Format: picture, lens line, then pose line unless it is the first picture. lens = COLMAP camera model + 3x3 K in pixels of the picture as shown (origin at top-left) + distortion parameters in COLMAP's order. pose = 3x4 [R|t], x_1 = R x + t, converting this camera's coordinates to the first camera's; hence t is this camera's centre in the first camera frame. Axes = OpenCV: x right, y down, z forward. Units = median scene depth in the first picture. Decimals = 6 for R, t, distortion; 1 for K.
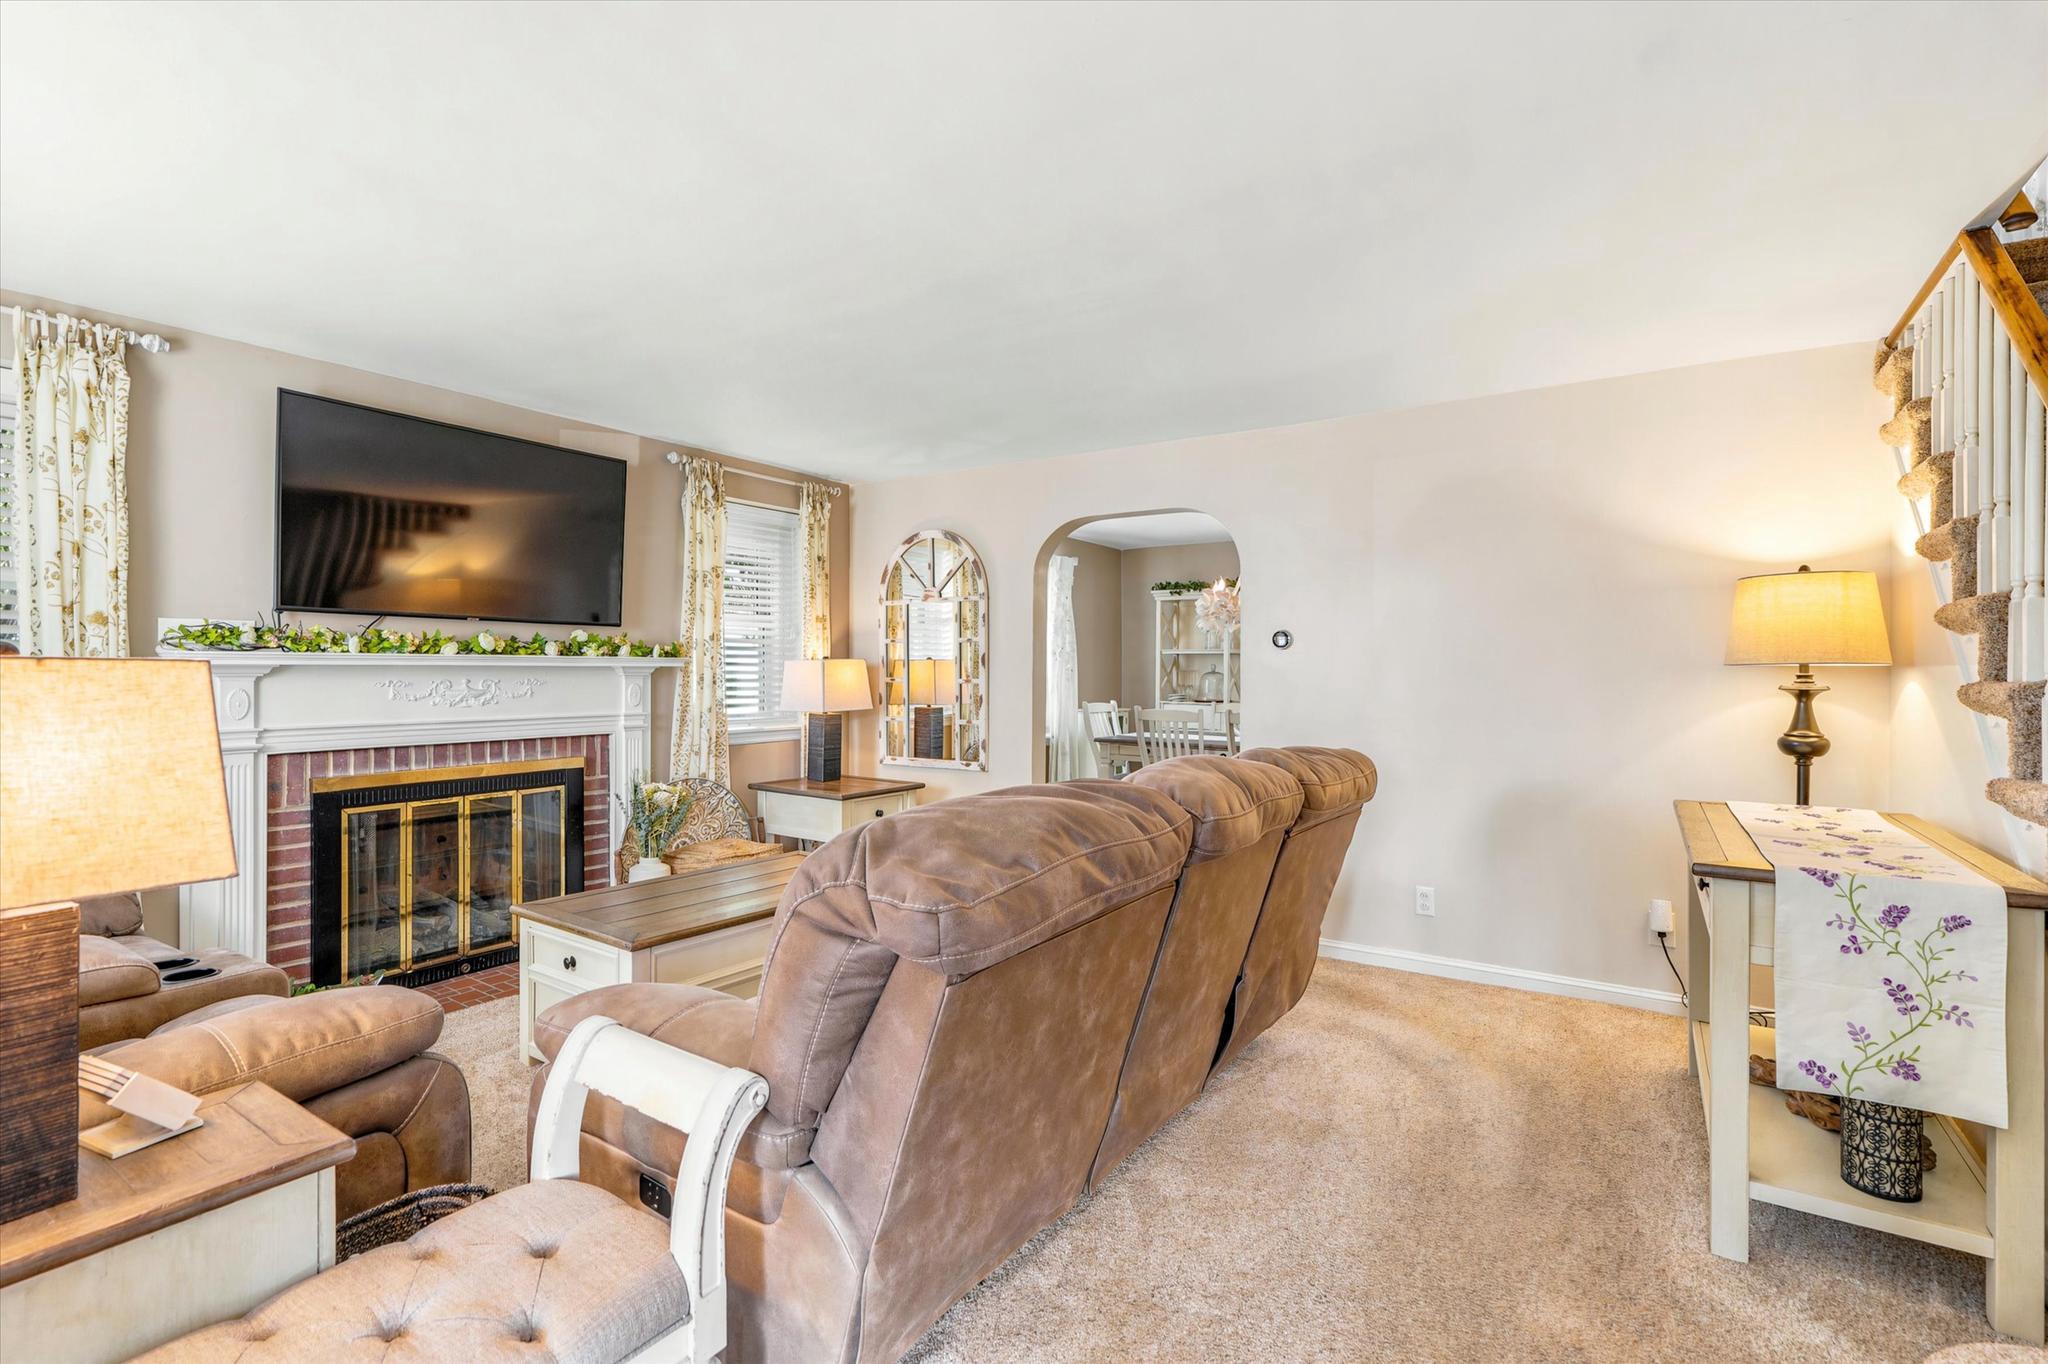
lens RADIAL K [[941.4, 0, 1024.0], [0, 941.4, 682.0], [0, 0, 1]] dist [-0.008144, 0.000509]
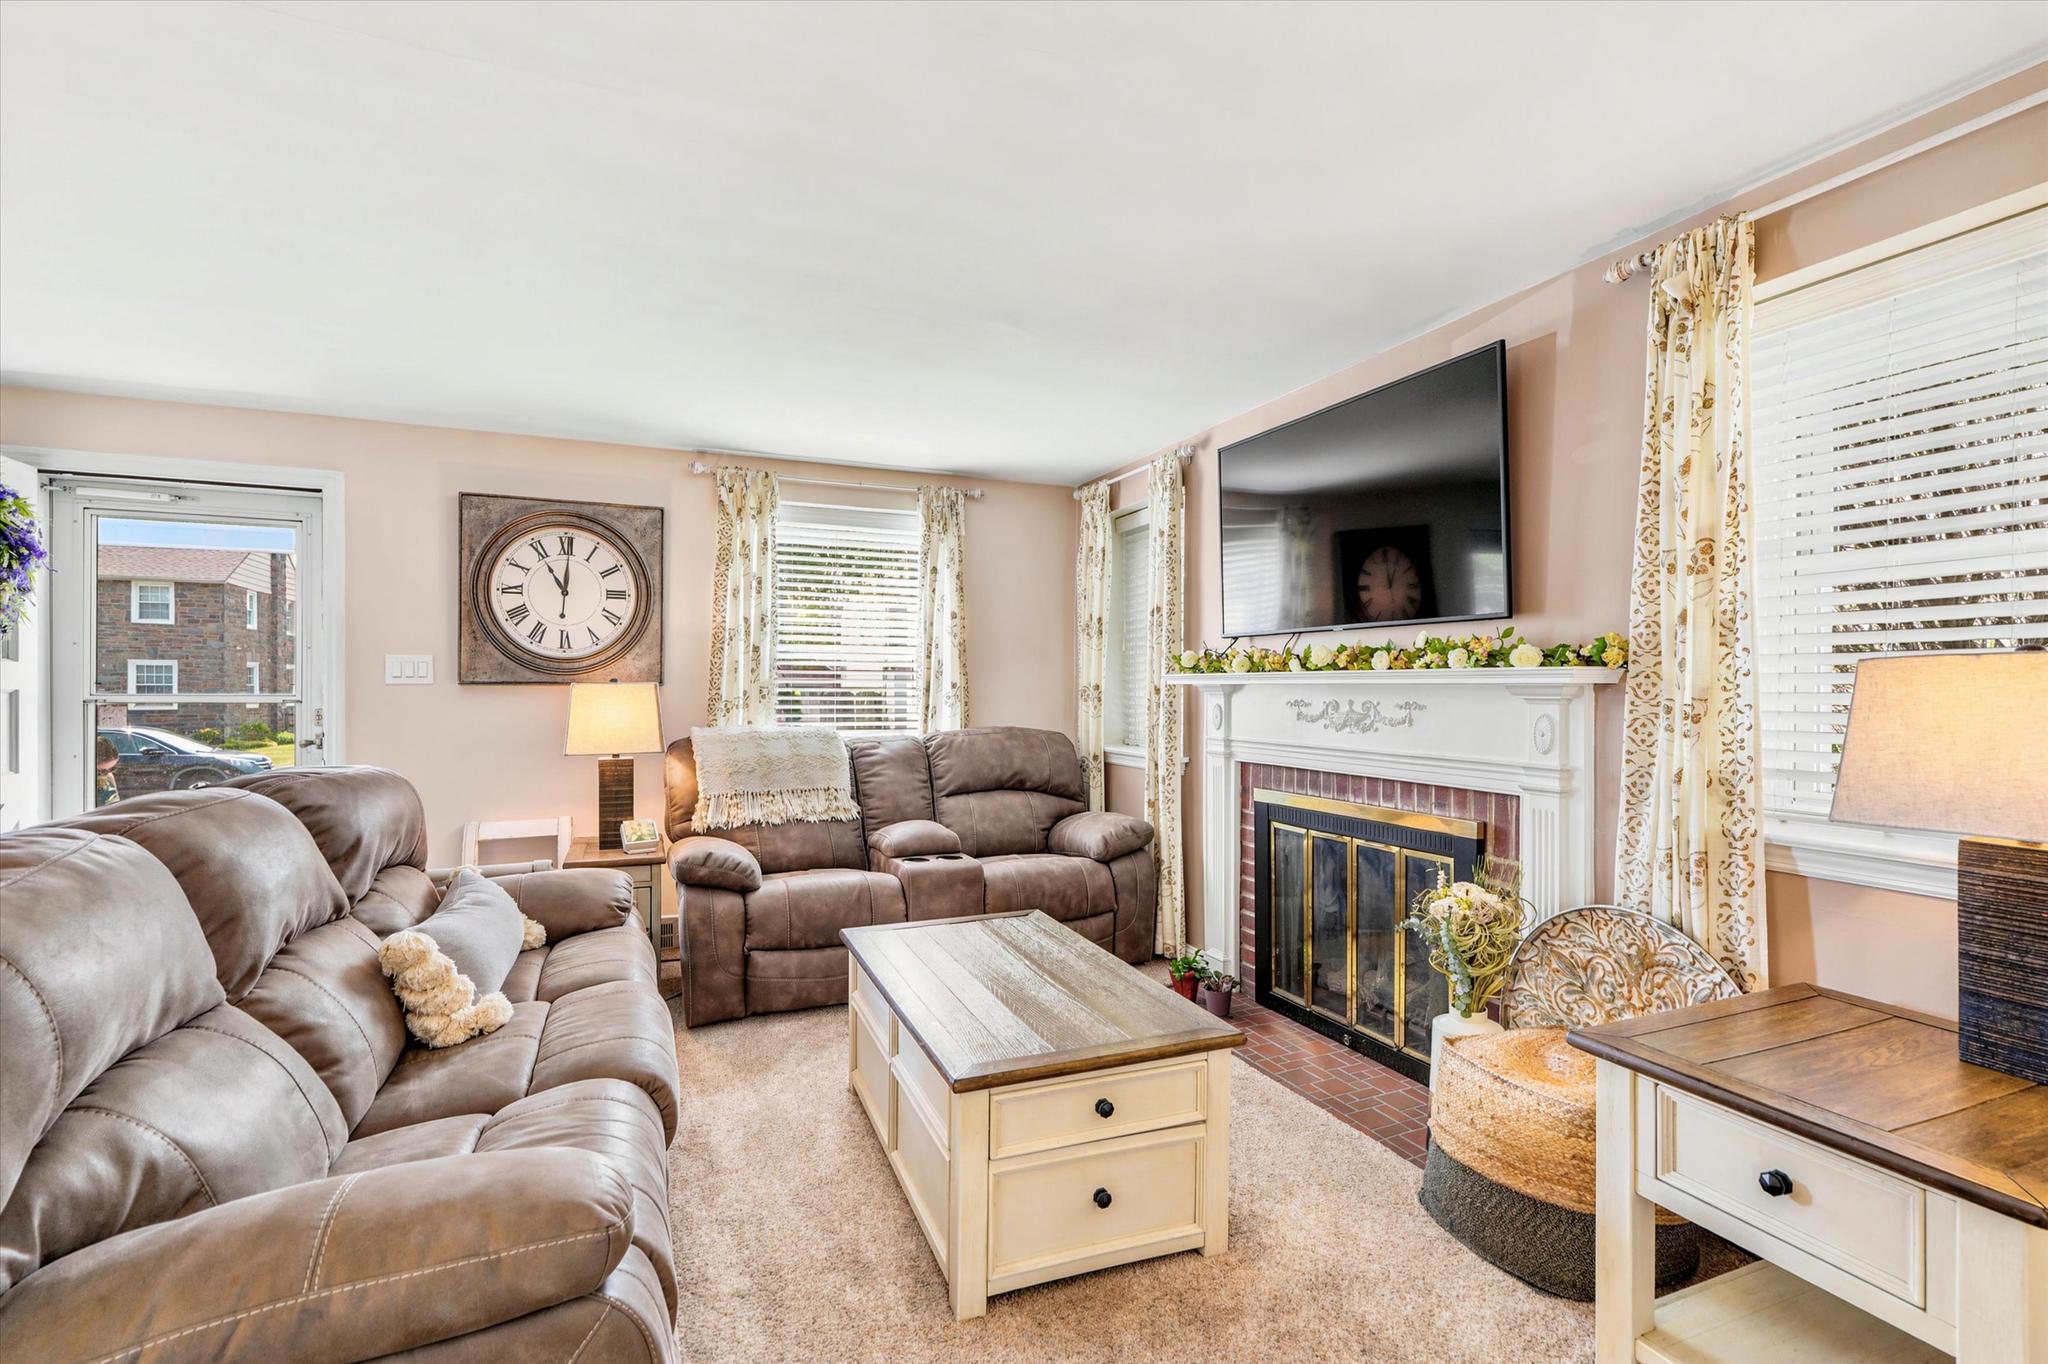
lens RADIAL K [[941.4, 0, 1024.0], [0, 941.4, 682.0], [0, 0, 1]] dist [-0.008144, 0.000509]
pose [[-0.567154, -0.001652, -0.823610, 0.251886], [-0.005832, 0.999981, 0.002010, -0.017922], [0.823591, 0.005943, -0.567153, 1.133615]]
